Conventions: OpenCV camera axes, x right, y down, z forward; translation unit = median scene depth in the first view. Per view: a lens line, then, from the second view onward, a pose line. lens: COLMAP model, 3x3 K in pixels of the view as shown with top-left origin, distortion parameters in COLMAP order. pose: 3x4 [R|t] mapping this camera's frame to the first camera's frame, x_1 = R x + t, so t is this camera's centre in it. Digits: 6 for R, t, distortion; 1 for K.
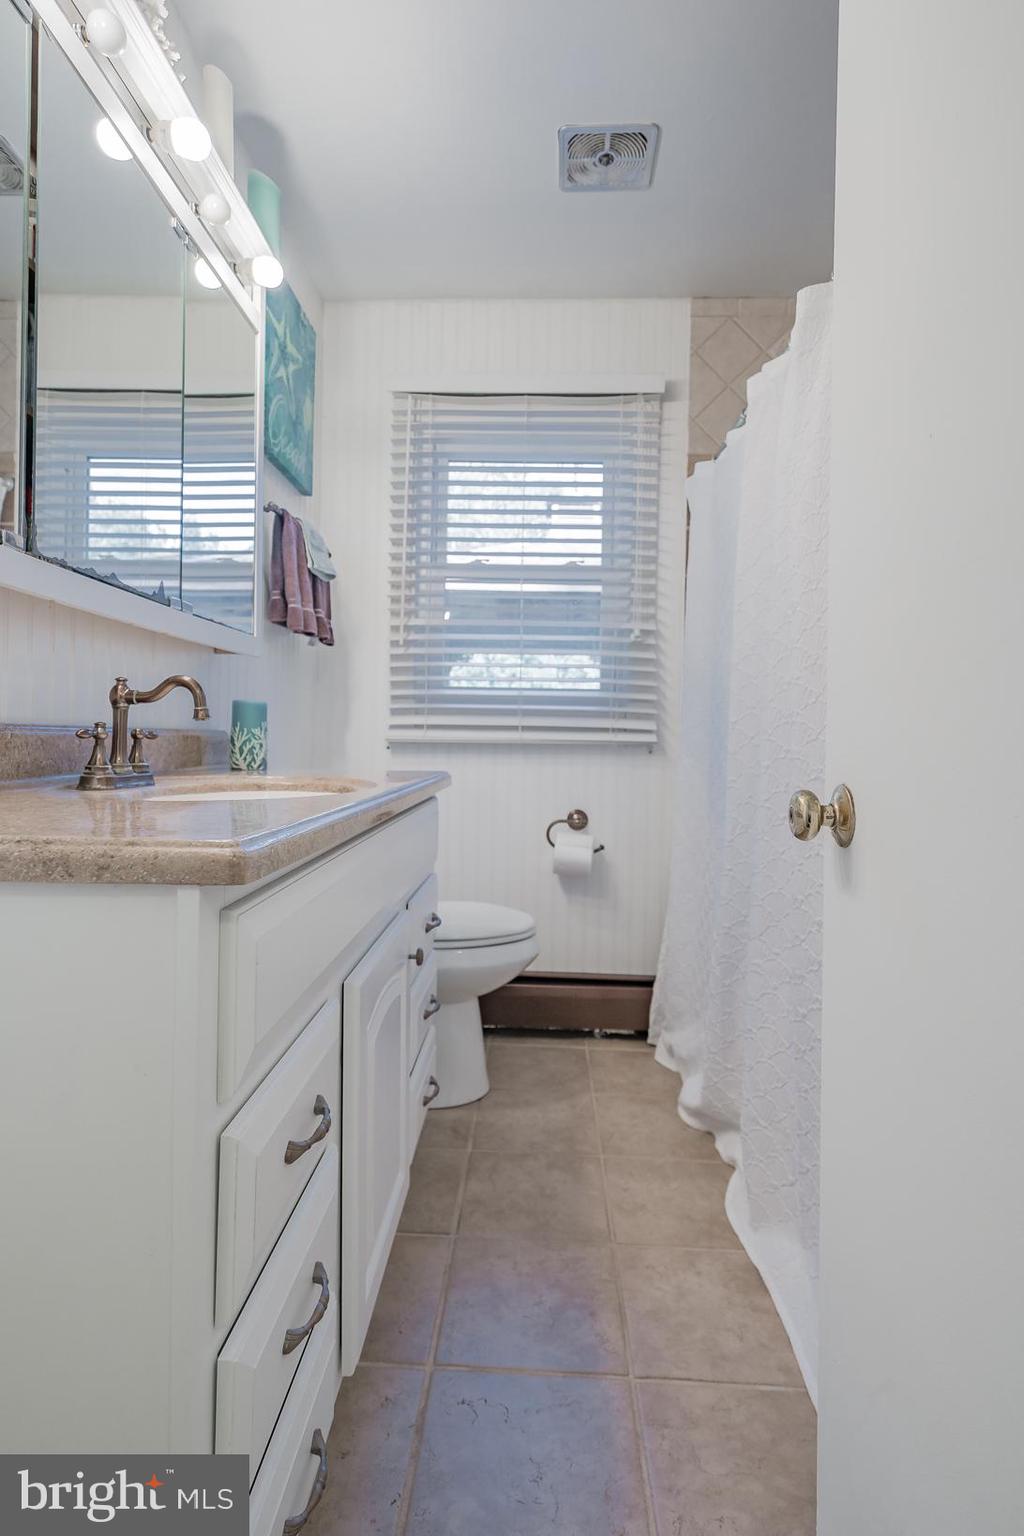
lens RADIAL K [[771.6, 0, 509.5], [0, 771.6, 747.2], [0, 0, 1]] dist [0.001368, 0.000201]
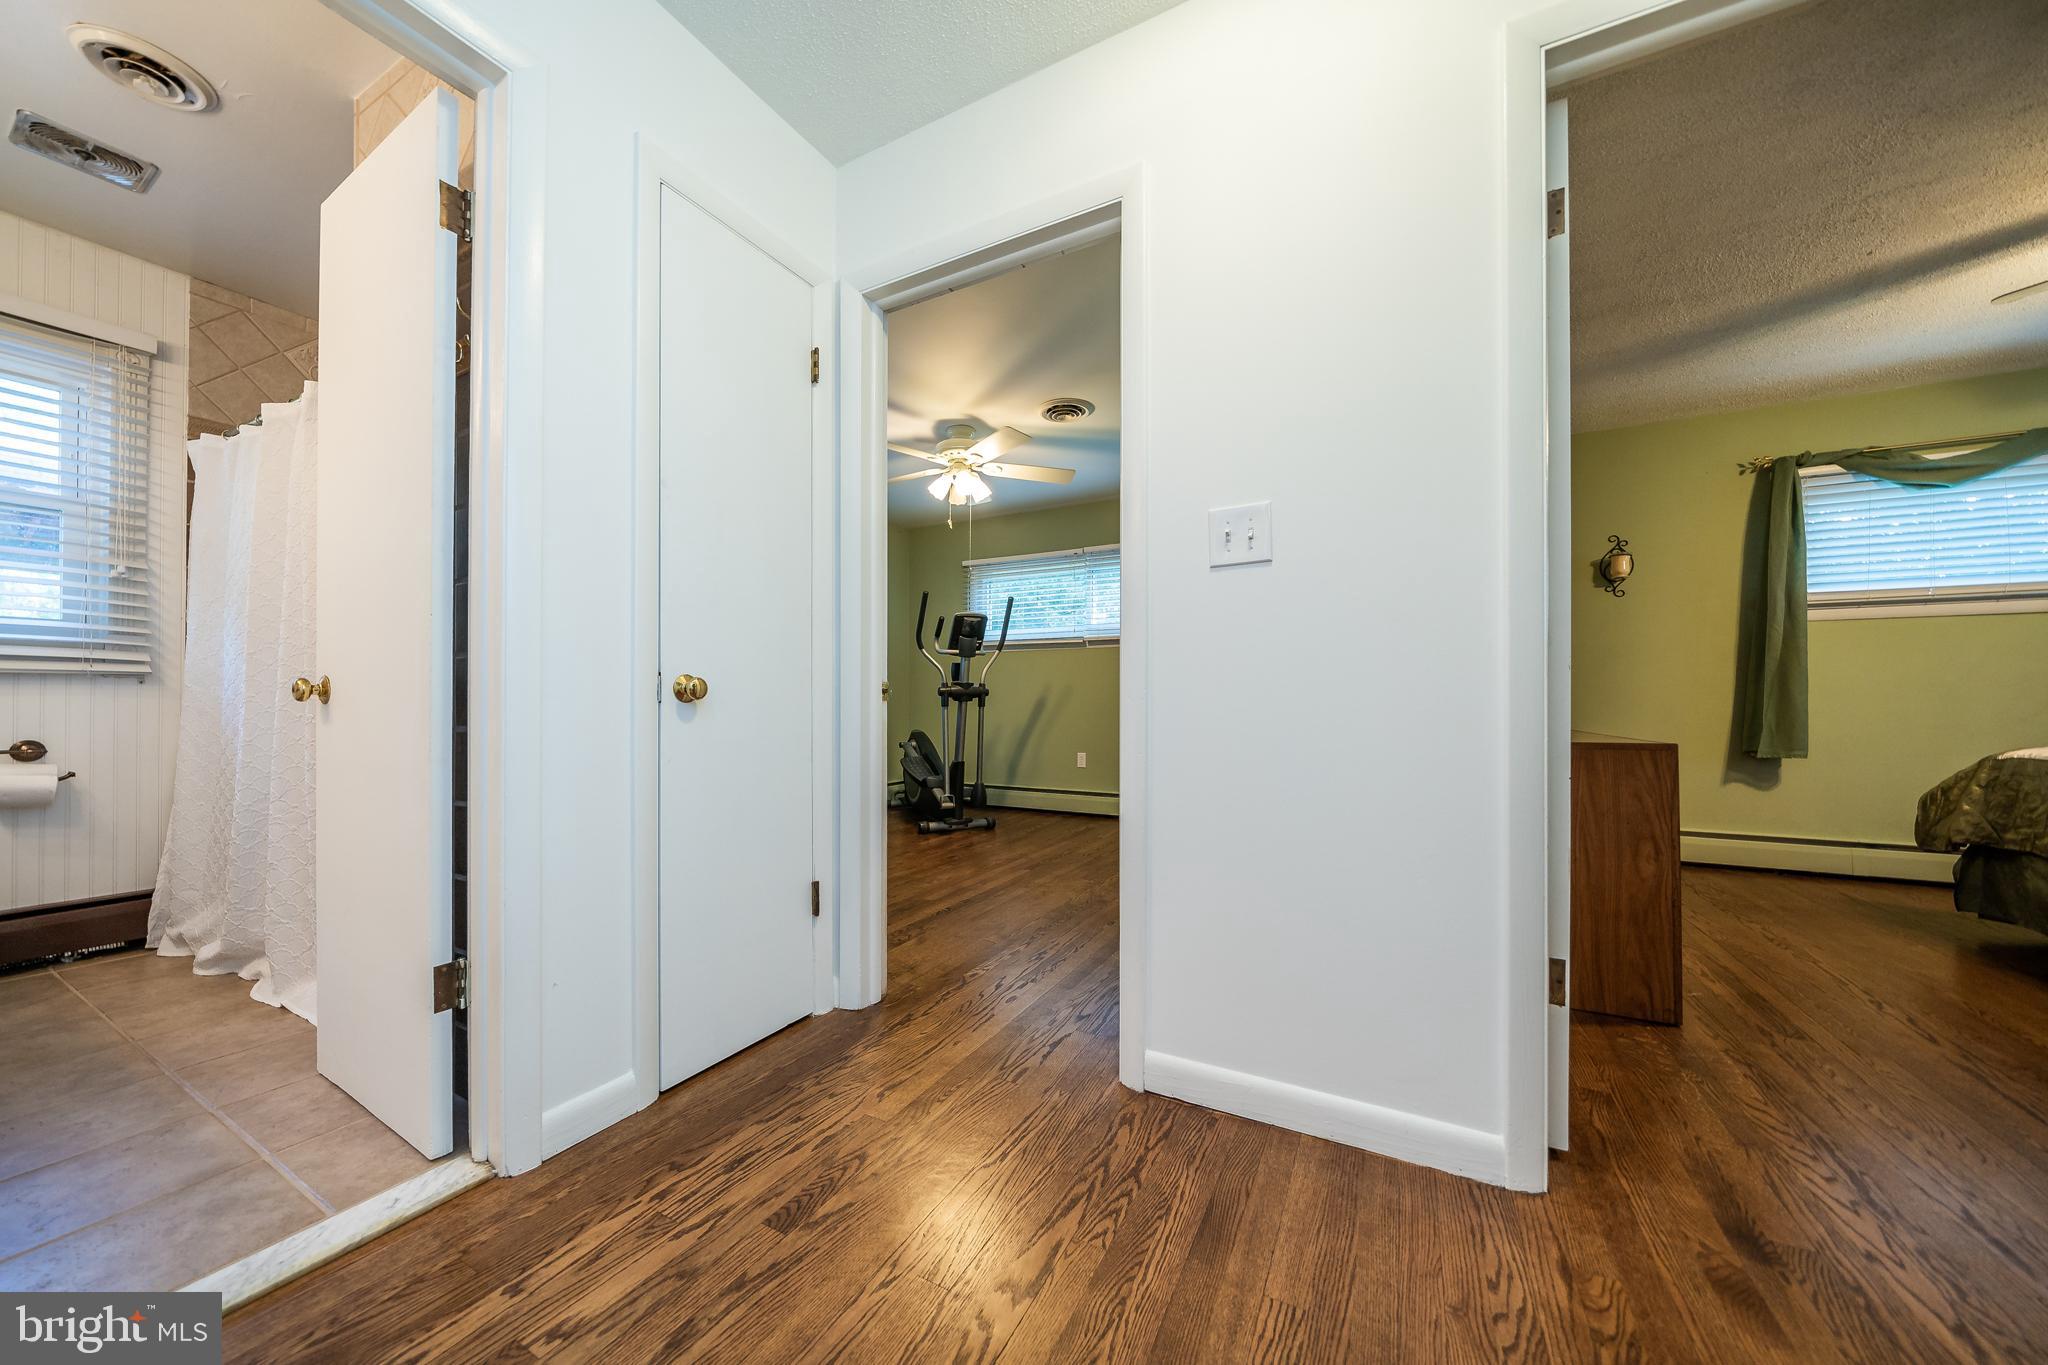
lens RADIAL K [[715.5, 0, 1020.1], [0, 715.5, 695.7], [0, 0, 1]] dist [-0.000803, 0.000117]
pose [[0.446572, -0.009973, 0.894692, -0.169543], [0.014884, 0.999882, 0.003717, 0.042035], [-0.894624, 0.011657, 0.446668, -0.562555]]
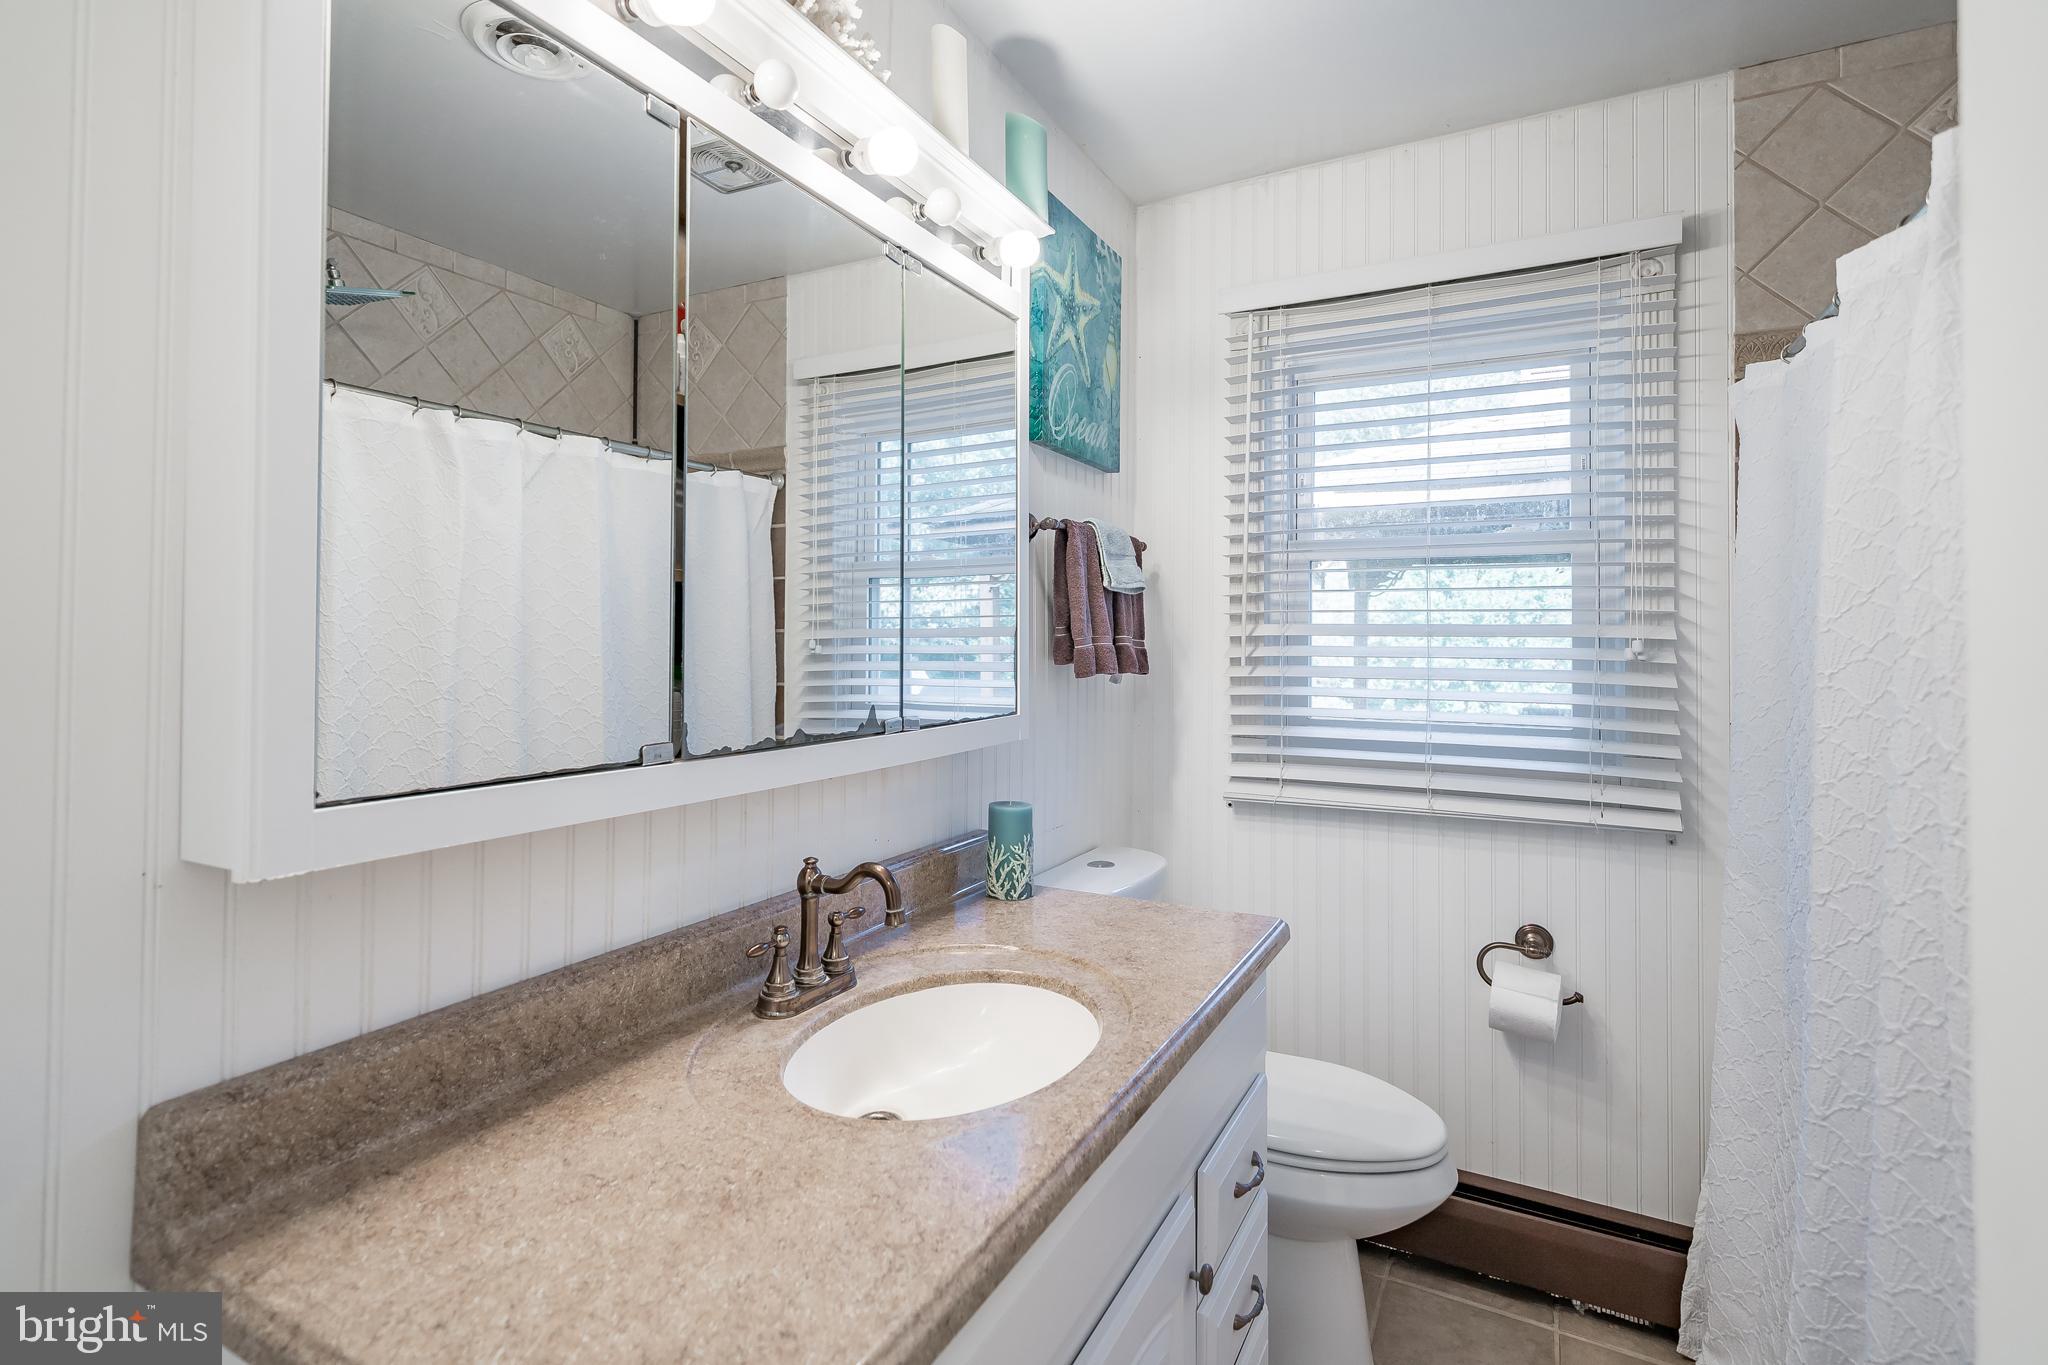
lens RADIAL K [[984.0, 0, 990.0], [0, 984.0, 628.7], [0, 0, 1]] dist [0.002922, 0.000467]
pose [[0.892524, -0.020210, -0.450547, 0.062965], [0.009843, 0.999630, -0.025342, -0.152027], [0.450892, 0.018183, 0.892393, 0.088476]]
